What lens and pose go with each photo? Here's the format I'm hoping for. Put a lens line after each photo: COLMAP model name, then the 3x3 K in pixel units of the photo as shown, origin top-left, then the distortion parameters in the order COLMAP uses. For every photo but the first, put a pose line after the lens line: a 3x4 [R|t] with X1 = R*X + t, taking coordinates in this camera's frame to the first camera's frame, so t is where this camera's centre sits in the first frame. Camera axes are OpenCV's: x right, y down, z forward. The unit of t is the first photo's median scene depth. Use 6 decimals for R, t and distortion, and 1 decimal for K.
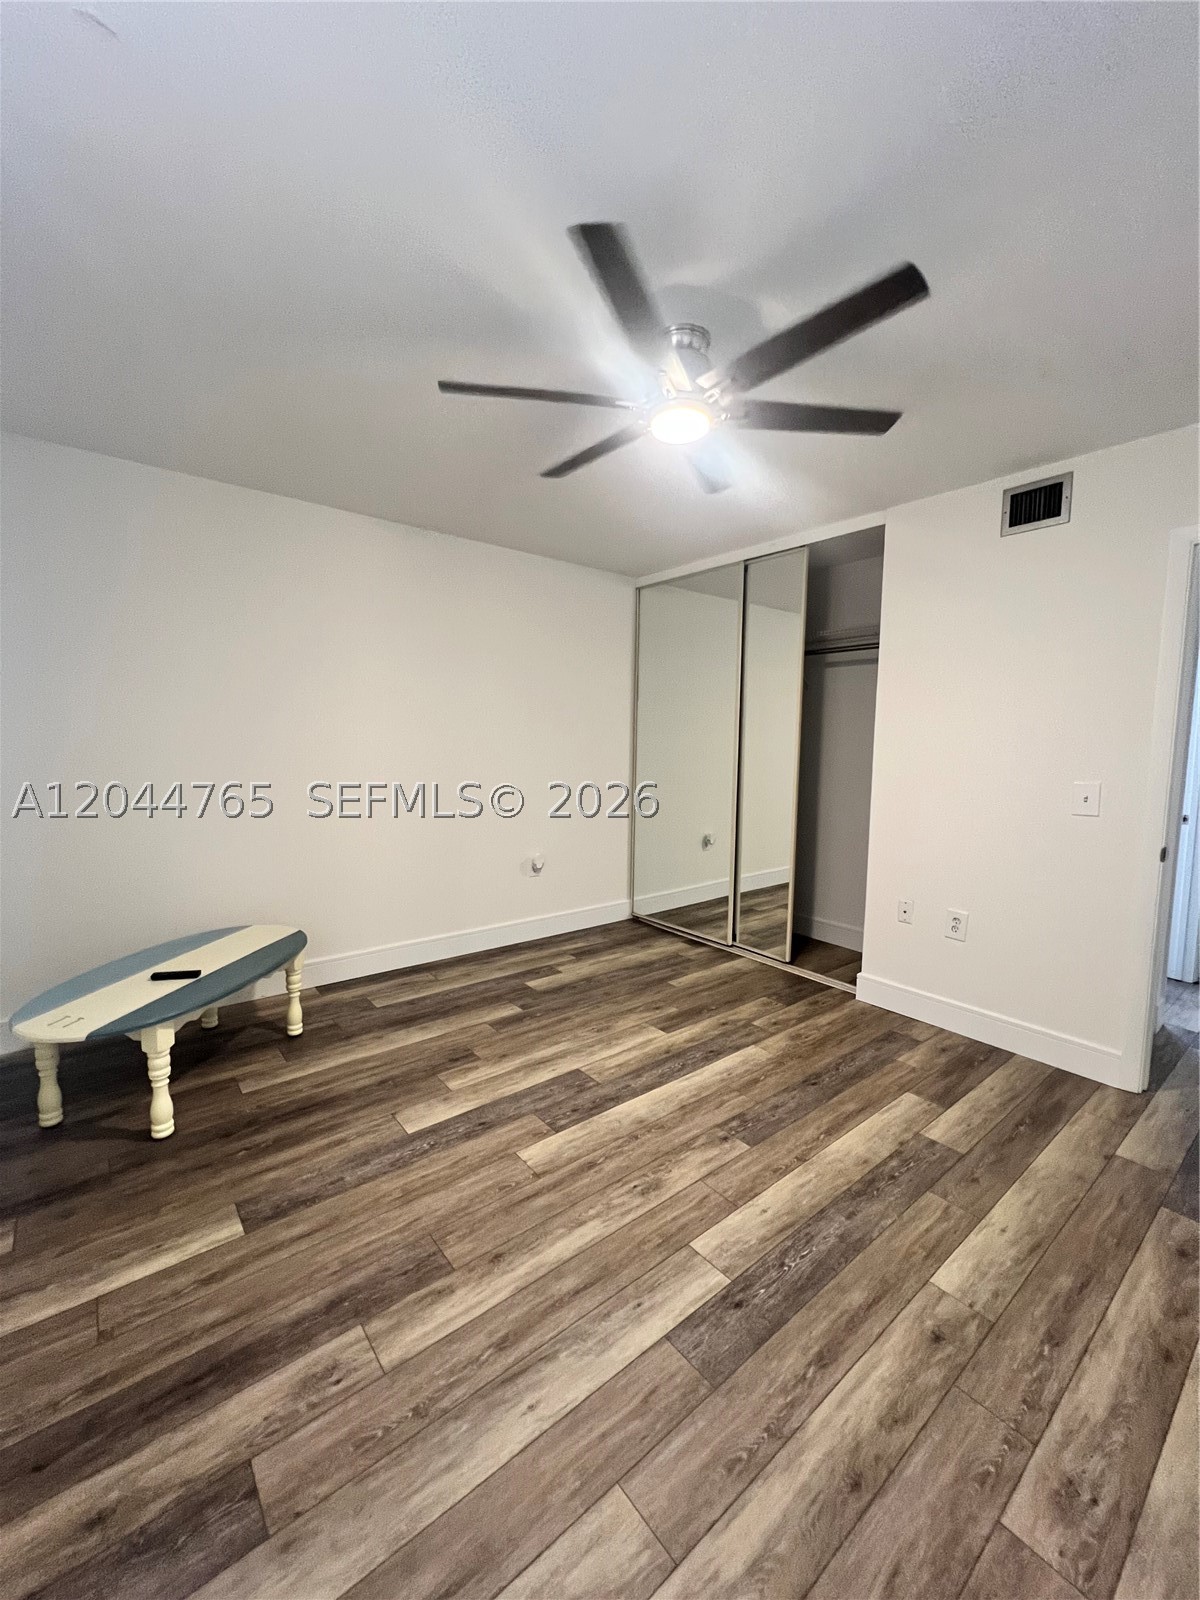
lens RADIAL K [[639.3, 0, 599.4], [0, 639.3, 811.4], [0, 0, 1]] dist [-0.003568, 0.000511]
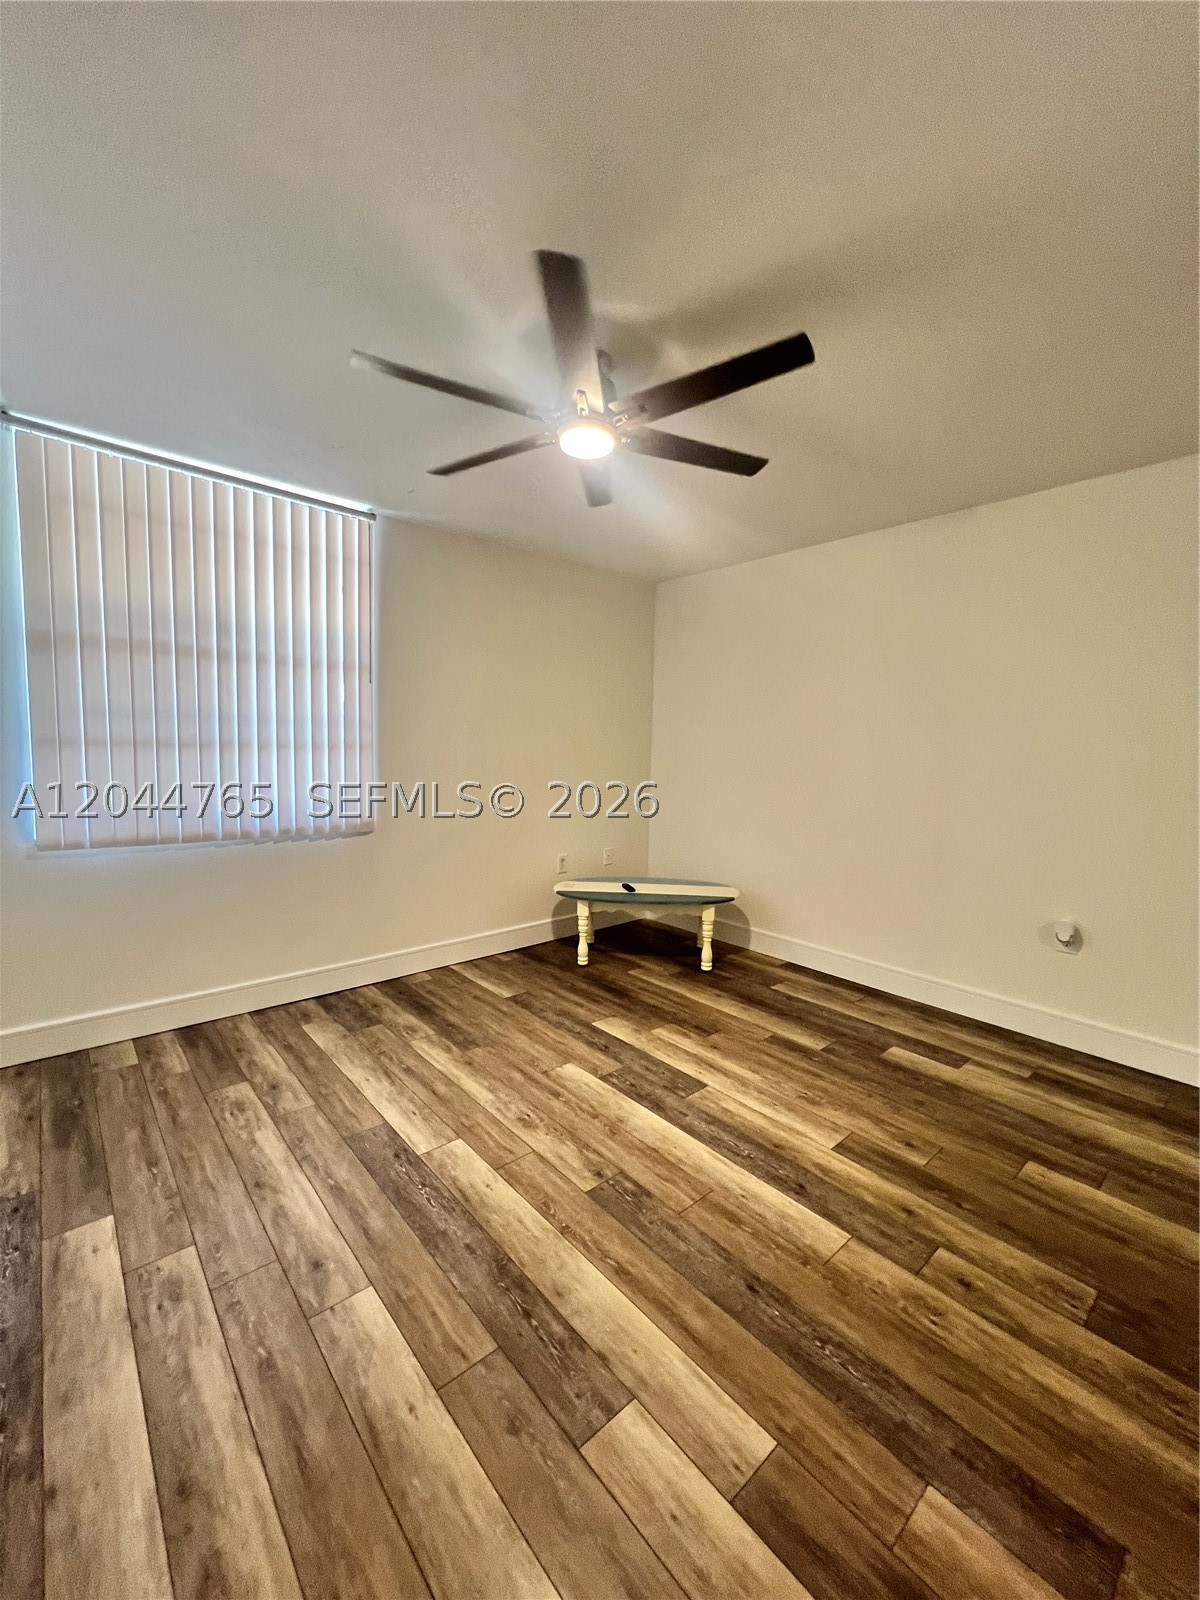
lens RADIAL K [[639.3, 0, 595.8], [0, 639.3, 807.9], [0, 0, 1]] dist [-0.003568, 0.000511]
pose [[0.035310, 0.085203, -0.995738, 1.099338], [-0.130753, 0.988188, 0.079920, -0.078680], [0.990786, 0.127374, 0.046033, 0.921679]]
